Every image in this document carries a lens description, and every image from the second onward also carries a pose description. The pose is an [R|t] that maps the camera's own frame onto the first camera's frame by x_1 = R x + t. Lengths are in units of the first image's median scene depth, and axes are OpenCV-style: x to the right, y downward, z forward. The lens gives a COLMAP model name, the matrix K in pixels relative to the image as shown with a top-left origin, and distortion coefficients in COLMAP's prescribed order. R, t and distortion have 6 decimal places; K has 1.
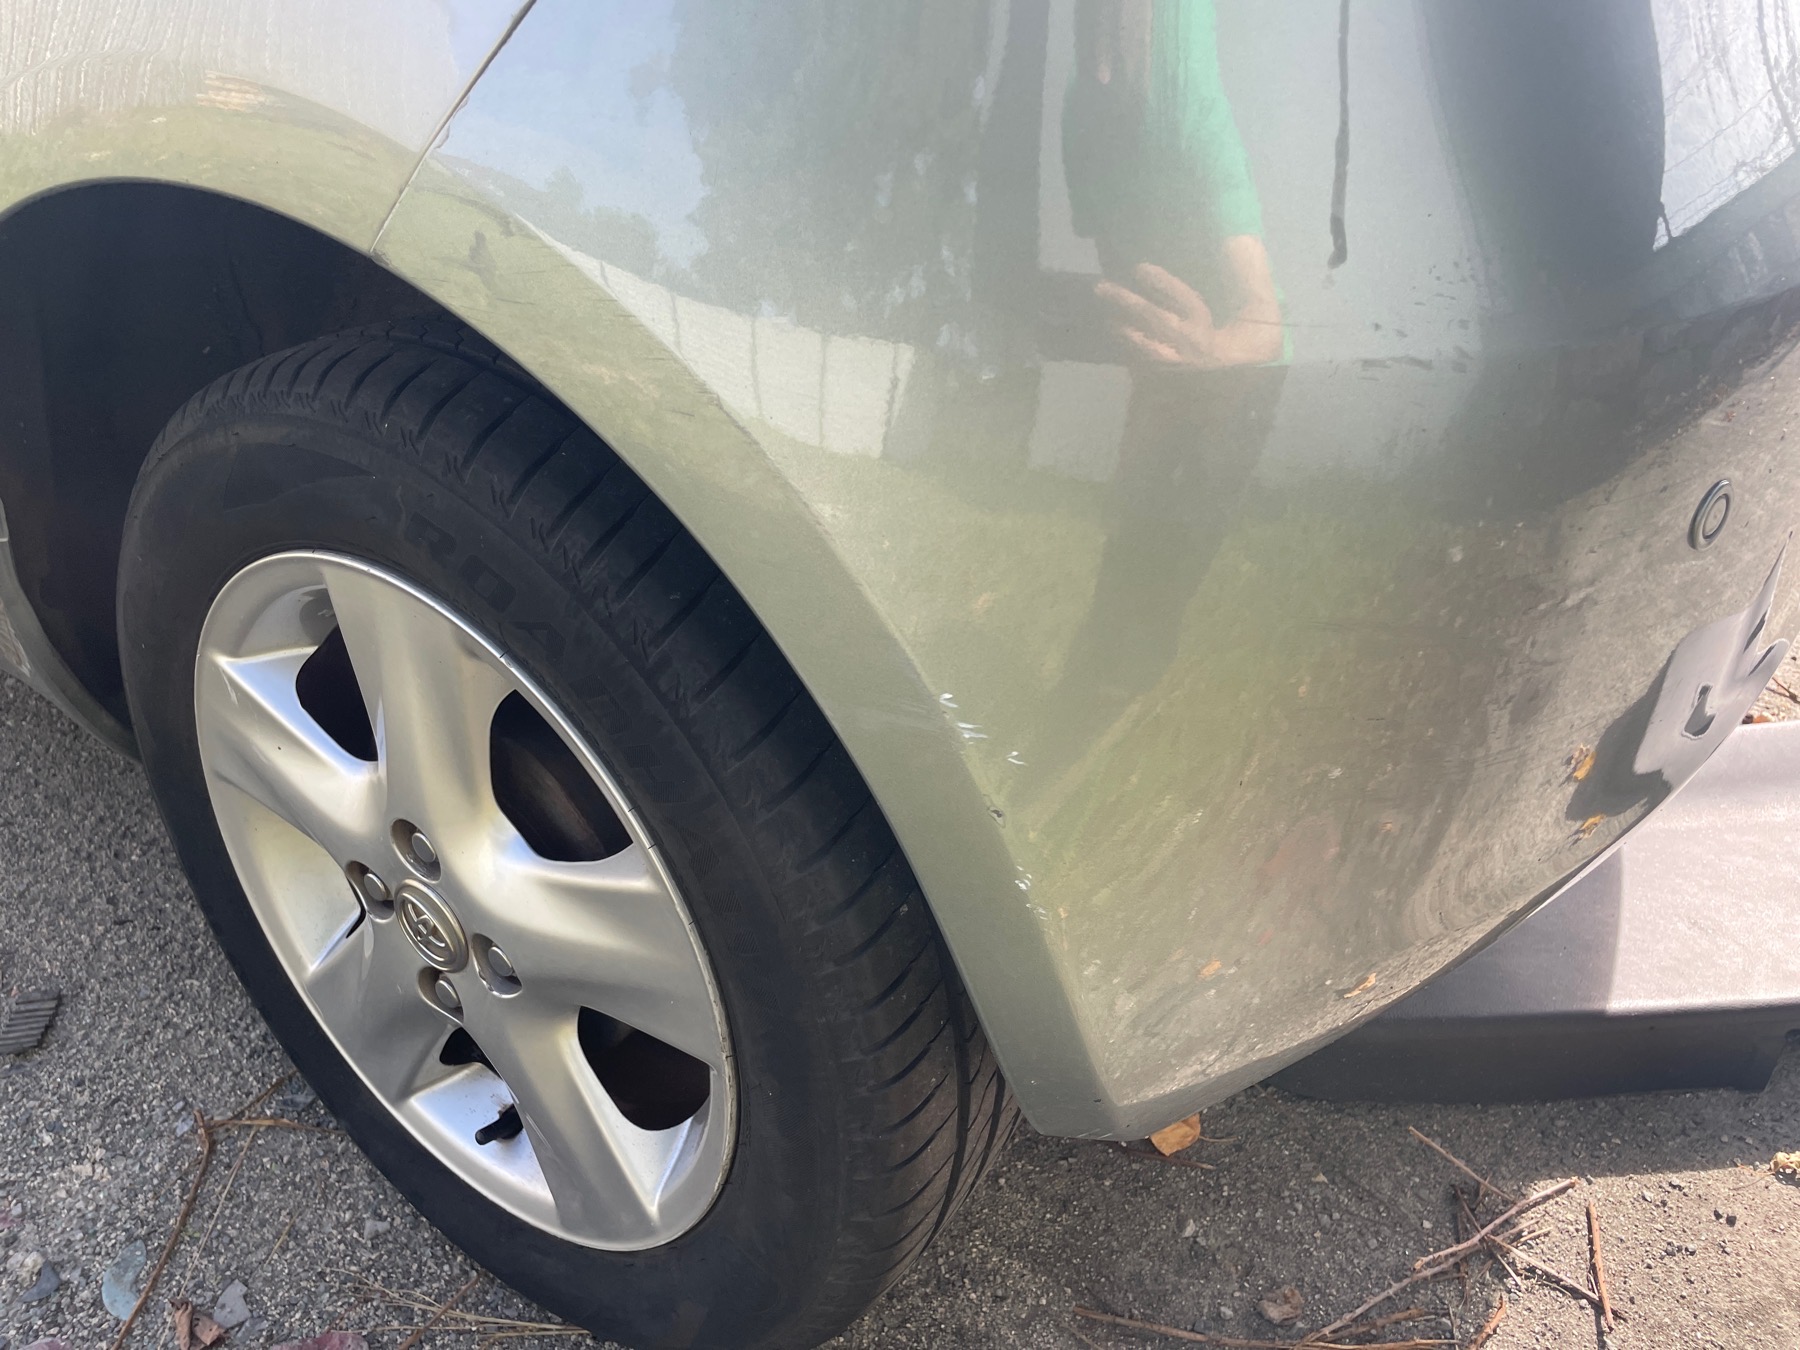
lens RADIAL K [[1384.8, 0, 887.9], [0, 1384.8, 684.4], [0, 0, 1]] dist [0.057603, -0.079617]
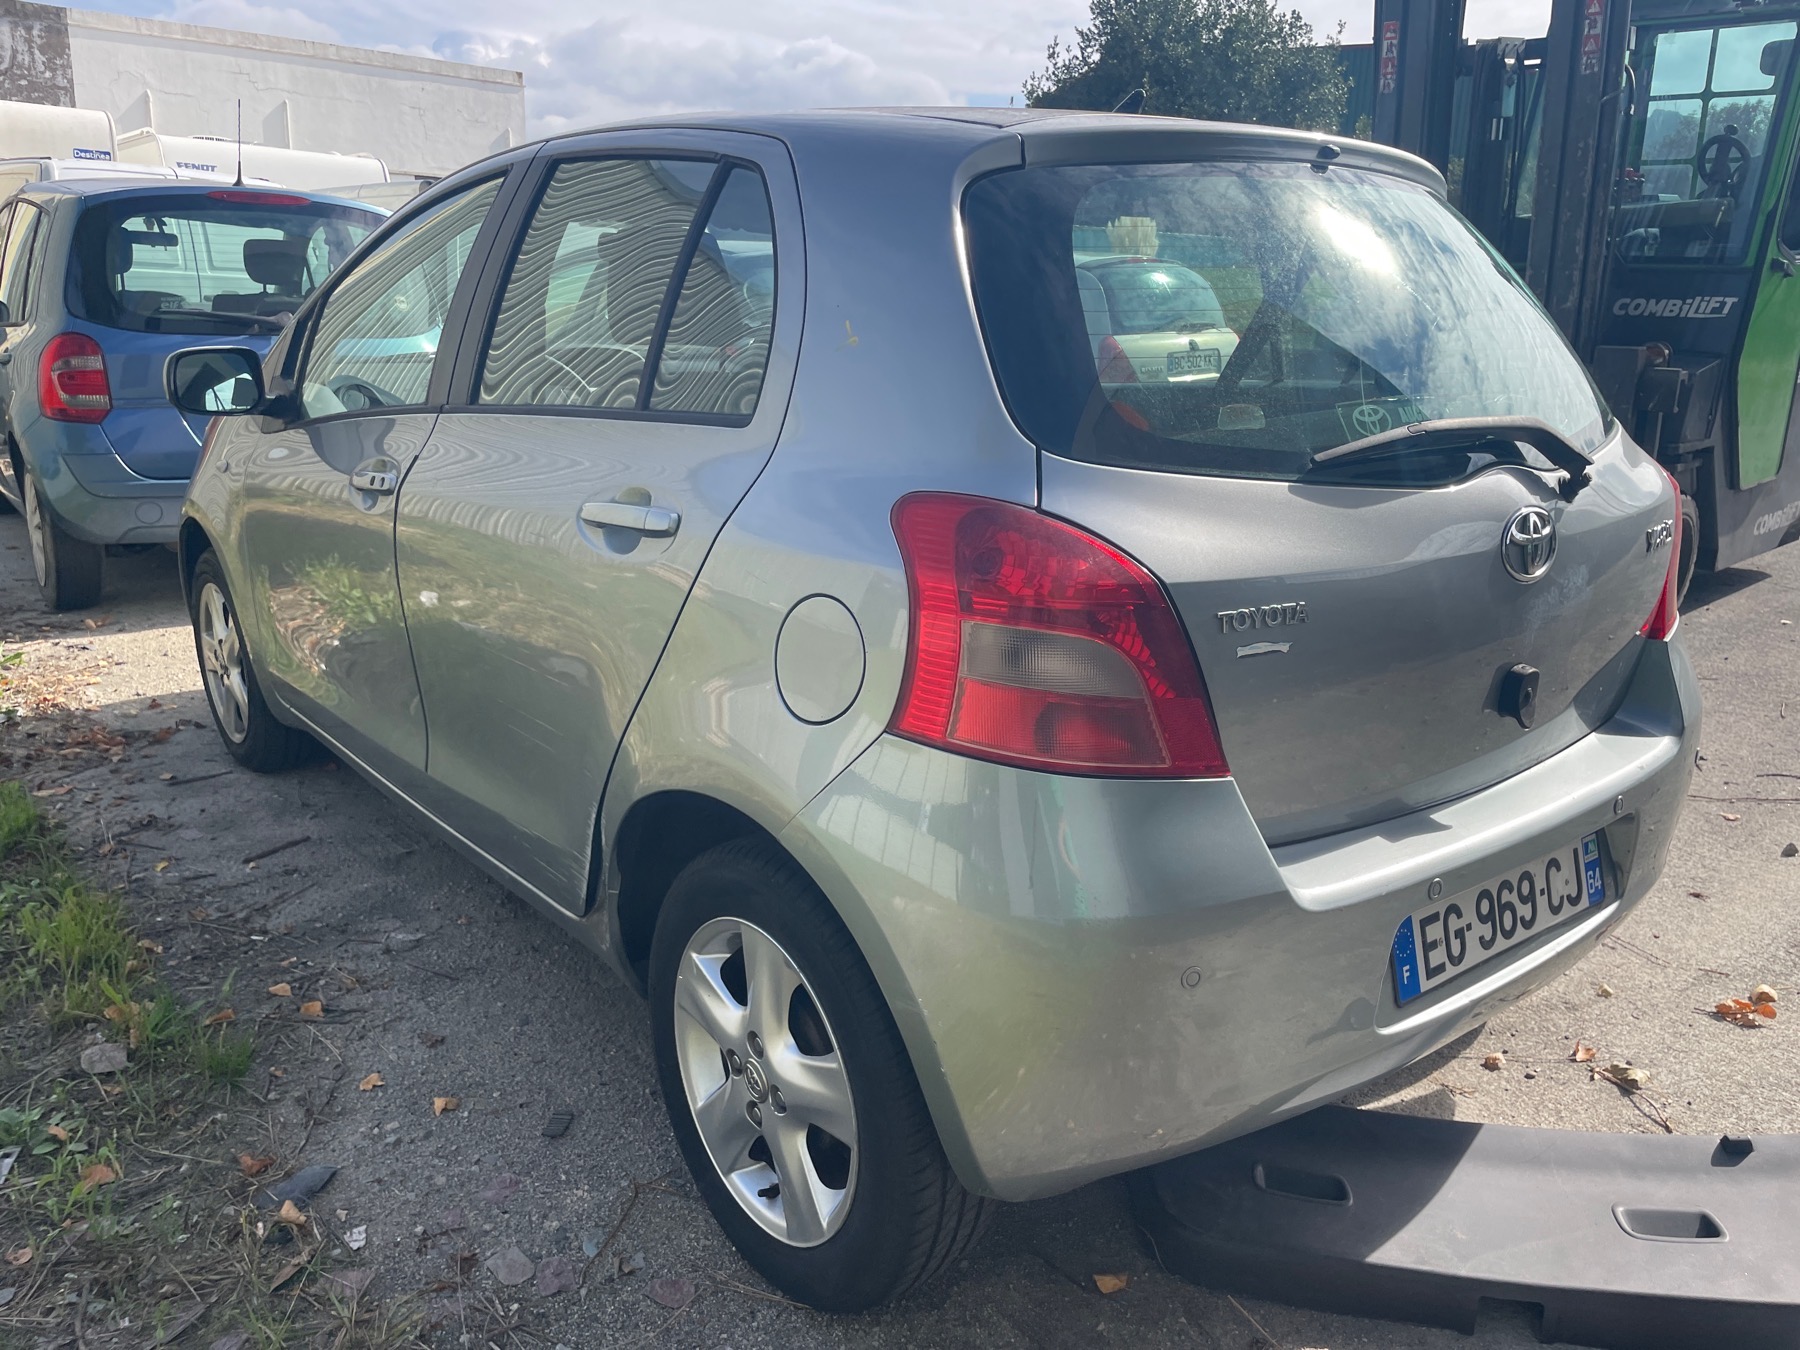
lens RADIAL K [[1384.8, 0, 901.4], [0, 1384.8, 689.0], [0, 0, 1]] dist [0.057603, -0.079617]
pose [[0.961510, 0.086995, -0.260636, 0.406180], [-0.147346, 0.963884, -0.221849, 0.016593], [0.231923, 0.251714, 0.939602, -1.153746]]
